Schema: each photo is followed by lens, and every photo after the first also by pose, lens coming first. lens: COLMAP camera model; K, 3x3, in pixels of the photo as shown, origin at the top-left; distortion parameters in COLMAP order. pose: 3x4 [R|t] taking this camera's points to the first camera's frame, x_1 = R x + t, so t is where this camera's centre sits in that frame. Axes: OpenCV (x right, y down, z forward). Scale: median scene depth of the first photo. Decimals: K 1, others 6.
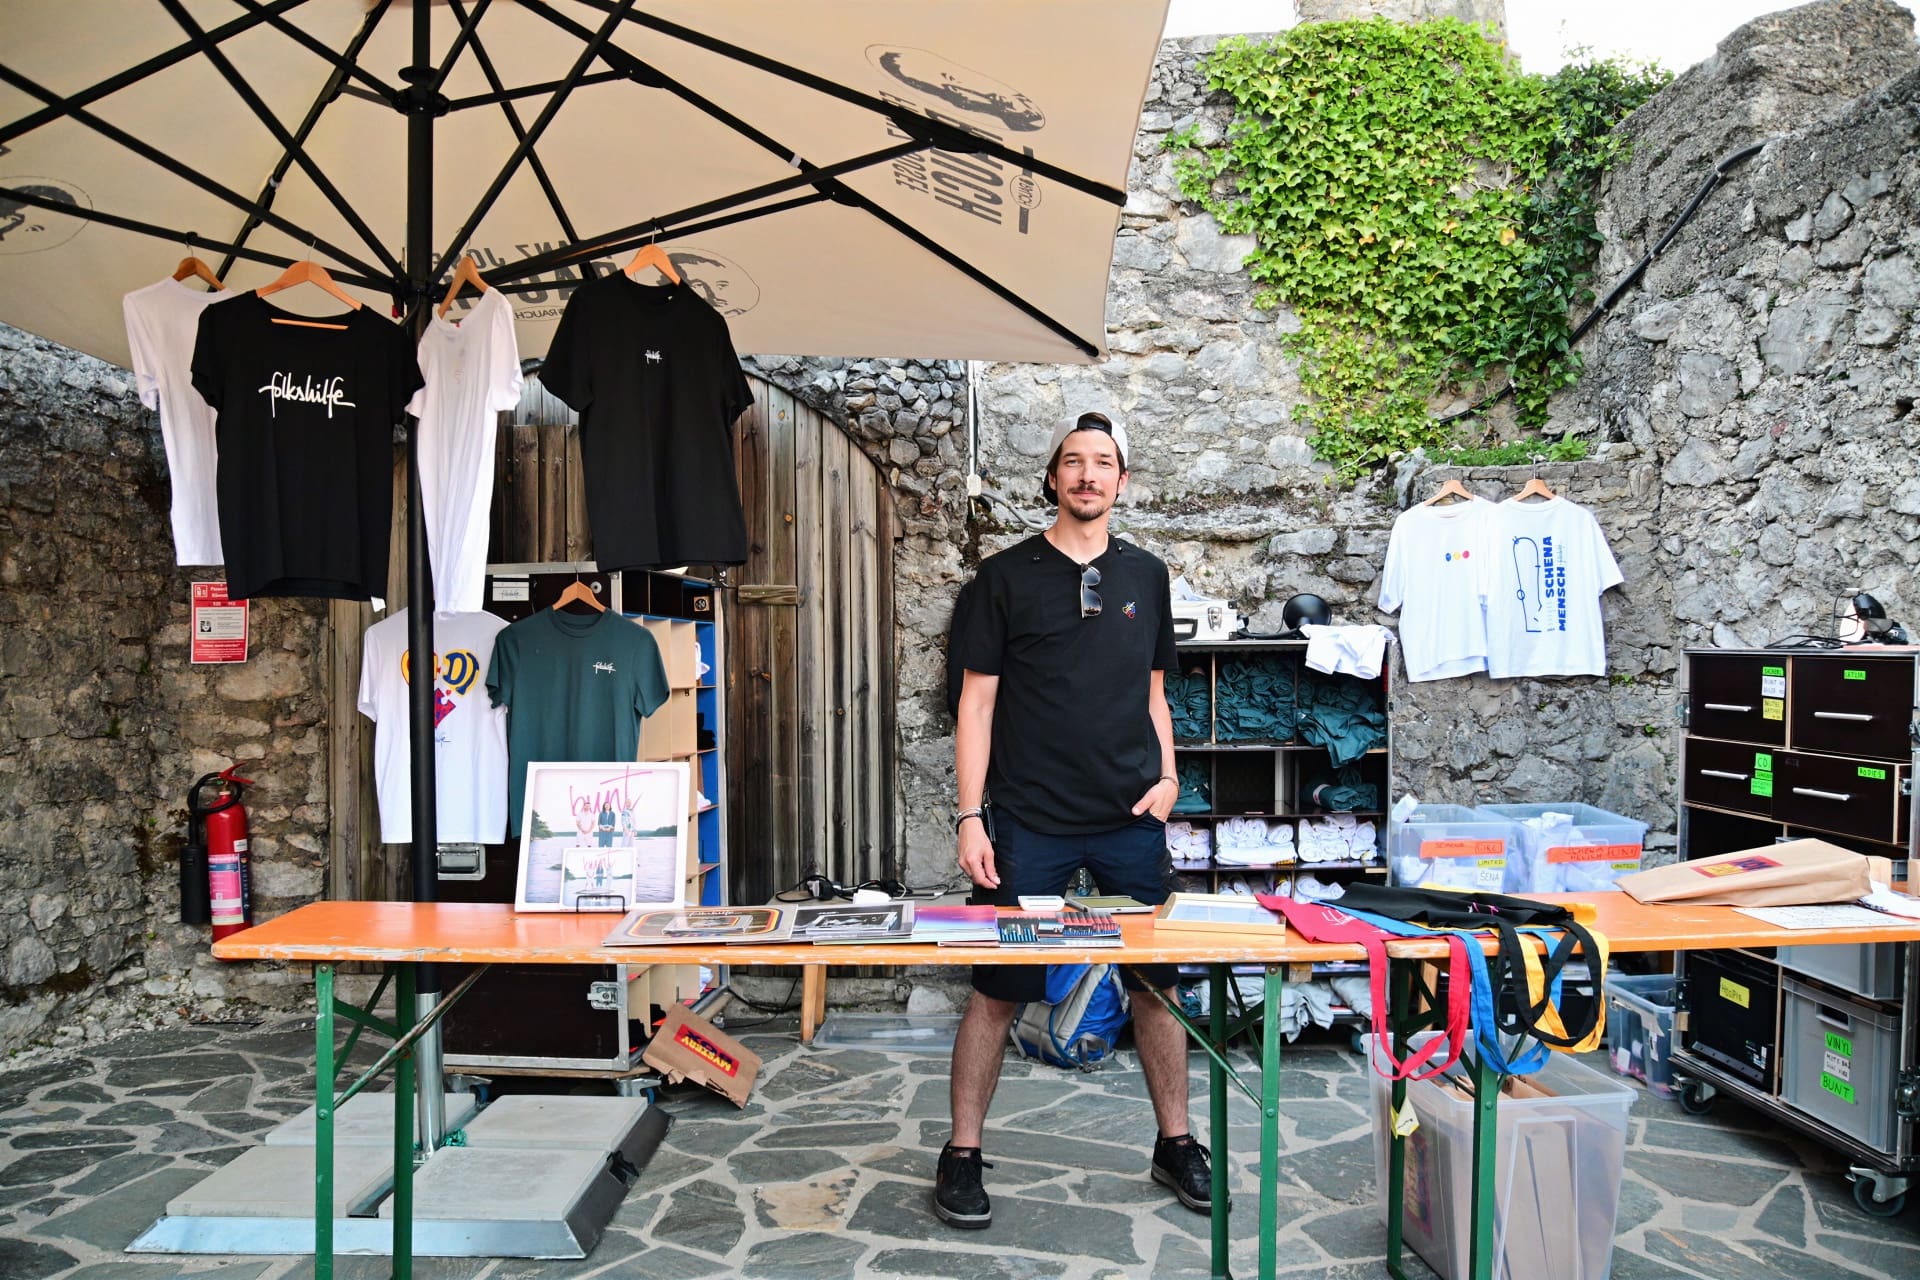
lens RADIAL K [[1619.5, 0, 1003.7], [0, 1619.5, 650.9], [0, 0, 1]] dist [-0.147064, 0.076948]
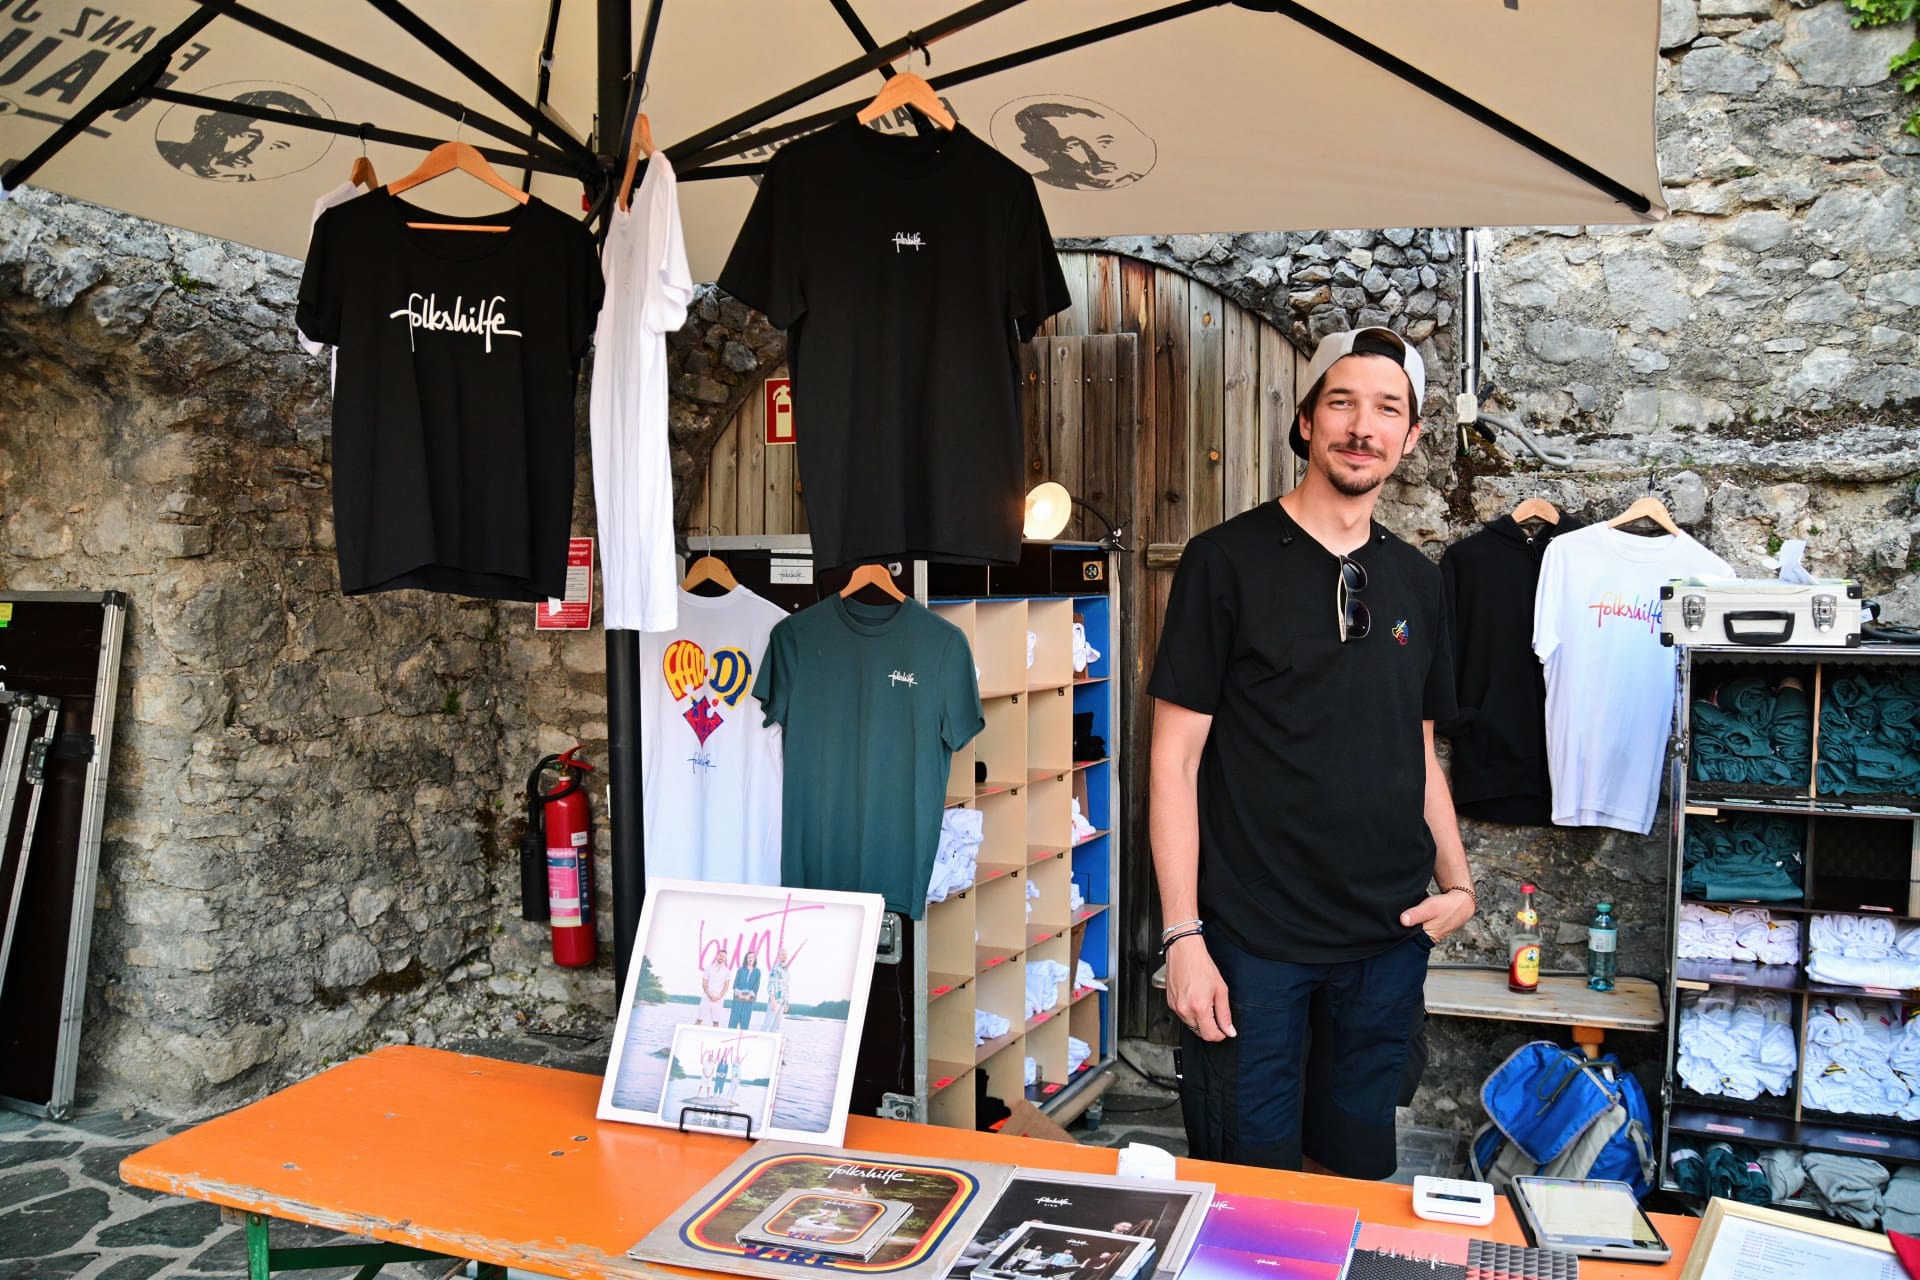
lens RADIAL K [[1558.8, 0, 953.6], [0, 1558.8, 672.3], [0, 0, 1]] dist [-0.119611, 0.089894]
pose [[0.926383, 0.033807, -0.375062, 0.032530], [-0.004582, 0.996900, 0.078540, -0.038918], [0.376555, -0.071039, 0.923667, 0.280927]]
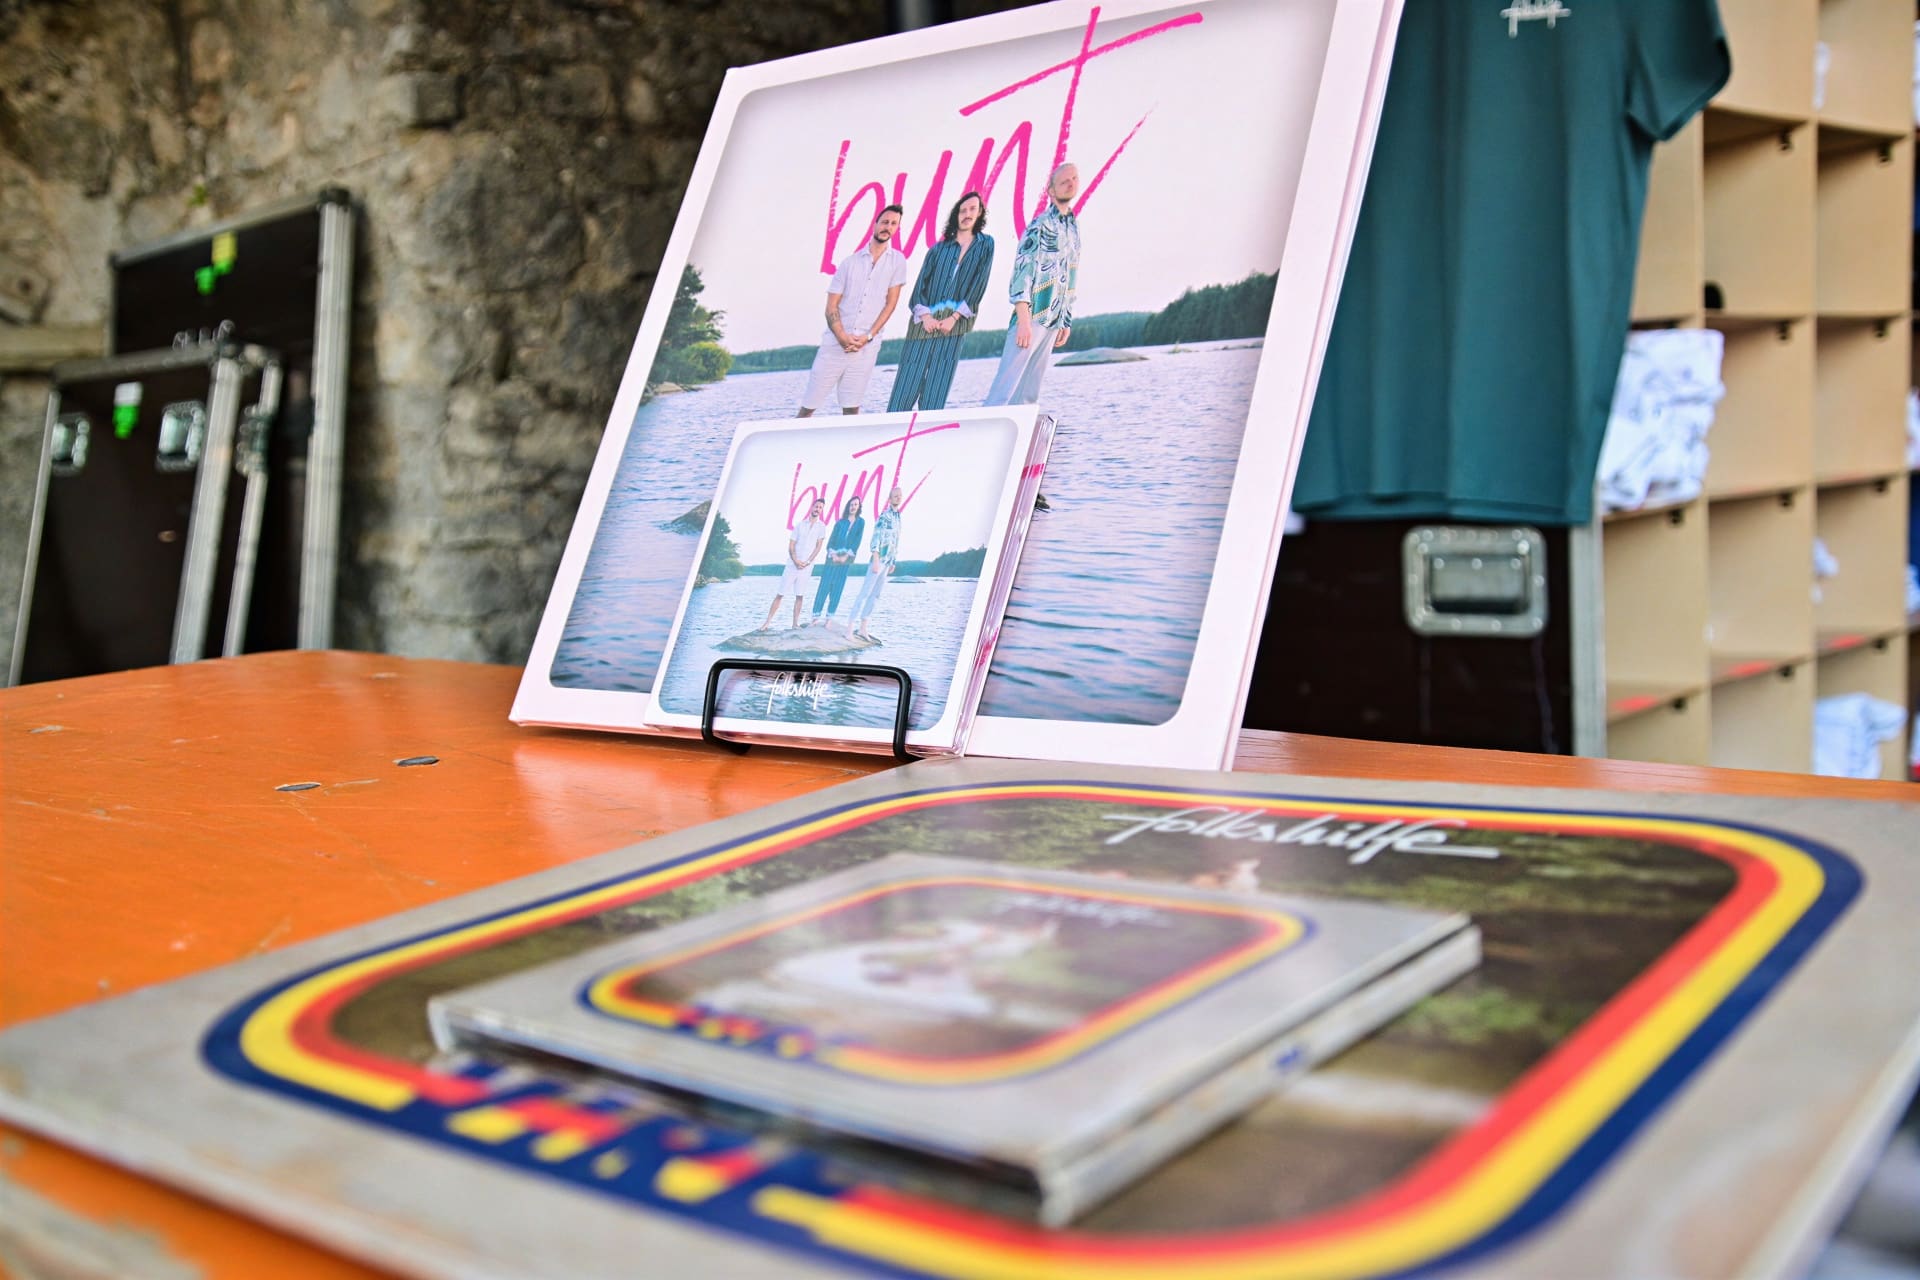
lens RADIAL K [[1811.3, 0, 950.6], [0, 1811.3, 644.4], [0, 0, 1]] dist [-0.014299, 0.000000]
pose [[0.731002, 0.039216, -0.681248, -0.057765], [0.060419, 0.990707, 0.121861, 0.072992], [0.679695, -0.130241, 0.721839, 0.497830]]
